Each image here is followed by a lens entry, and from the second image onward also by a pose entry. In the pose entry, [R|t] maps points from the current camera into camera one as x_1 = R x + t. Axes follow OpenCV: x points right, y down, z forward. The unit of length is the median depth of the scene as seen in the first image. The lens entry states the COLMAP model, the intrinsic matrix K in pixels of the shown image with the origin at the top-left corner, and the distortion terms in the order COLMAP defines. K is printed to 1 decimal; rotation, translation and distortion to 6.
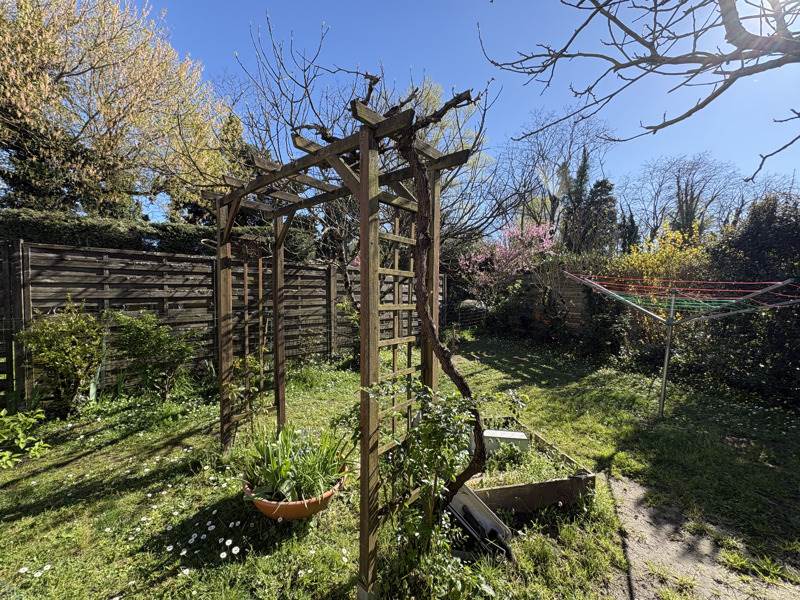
lens RADIAL K [[320.9, 0, 399.2], [0, 320.9, 297.0], [0, 0, 1]] dist [0.000862, 0.000004]
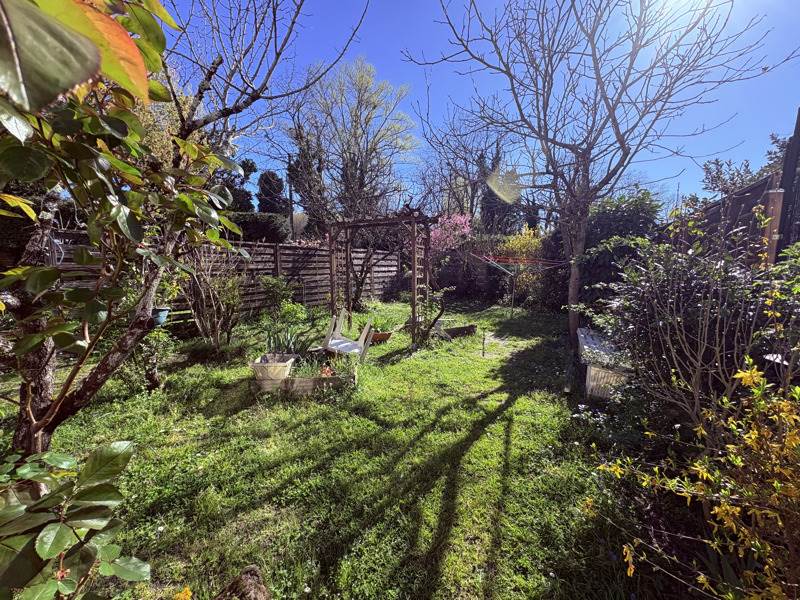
lens RADIAL K [[320.9, 0, 400.0], [0, 320.9, 301.0], [0, 0, 1]] dist [0.000862, 0.000004]
pose [[0.975694, -0.037348, 0.215932, -0.254524], [0.017543, 0.995519, 0.092918, 0.019489], [-0.218435, -0.086872, 0.971977, -0.606374]]
